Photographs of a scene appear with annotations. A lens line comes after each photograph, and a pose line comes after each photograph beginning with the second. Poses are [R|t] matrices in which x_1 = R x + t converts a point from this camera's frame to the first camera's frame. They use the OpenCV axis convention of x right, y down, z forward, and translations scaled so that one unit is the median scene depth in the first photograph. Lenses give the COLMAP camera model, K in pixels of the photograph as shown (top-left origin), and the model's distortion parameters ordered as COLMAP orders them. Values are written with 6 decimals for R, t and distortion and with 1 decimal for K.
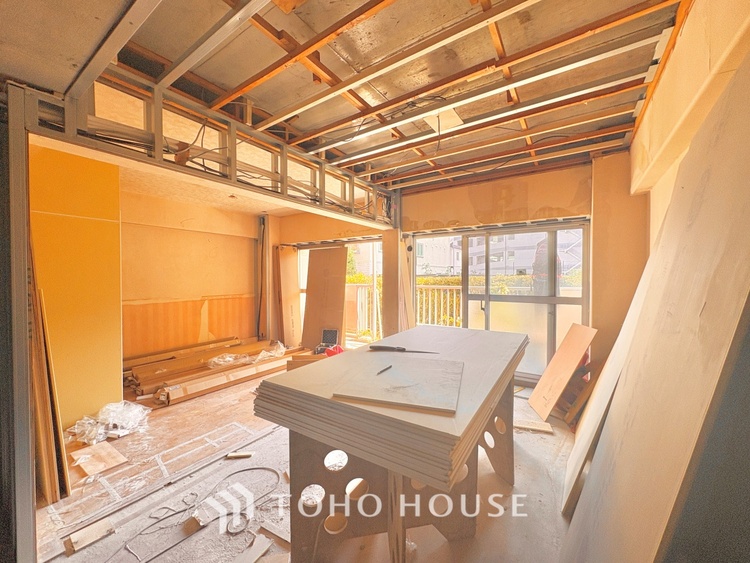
lens RADIAL K [[298.5, 0, 374.8], [0, 298.5, 281.6], [0, 0, 1]] dist [0.000333, 0.000007]
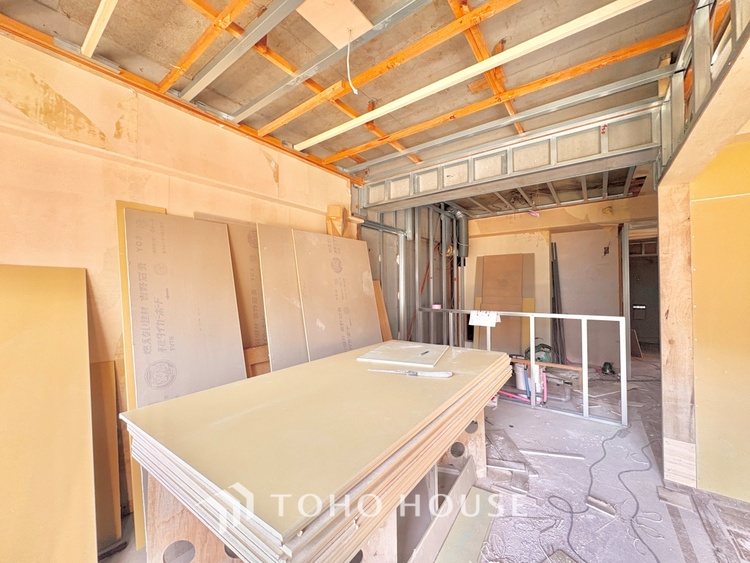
lens RADIAL K [[298.5, 0, 375.5], [0, 298.5, 282.1], [0, 0, 1]] dist [0.000333, 0.000007]
pose [[-0.998901, 0.007863, 0.046197, 0.076414], [0.007826, 0.999969, -0.000978, -0.009450], [-0.046203, -0.000616, -0.998932, 0.946720]]
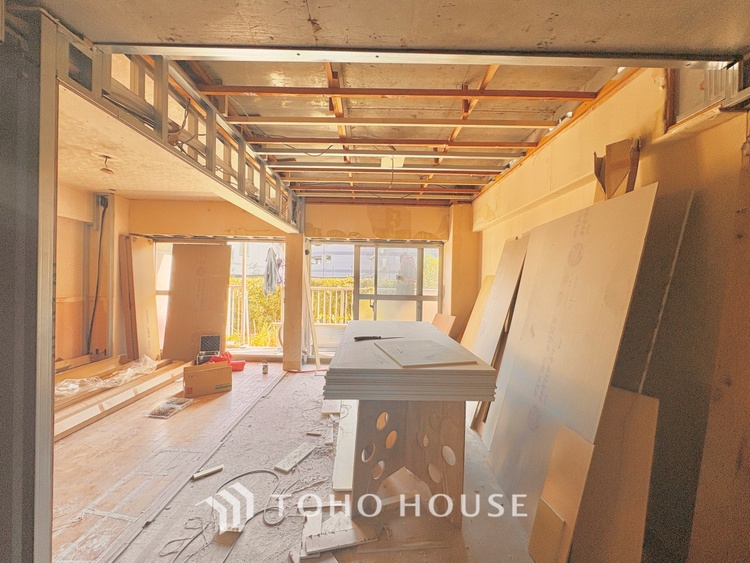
lens RADIAL K [[298.5, 0, 375.5], [0, 298.5, 281.5], [0, 0, 1]] dist [0.000333, 0.000007]
pose [[0.825724, 0.014596, 0.563885, -0.336582], [-0.012956, 0.999892, -0.006911, -0.002205], [-0.563925, -0.001599, 0.825824, -0.025924]]
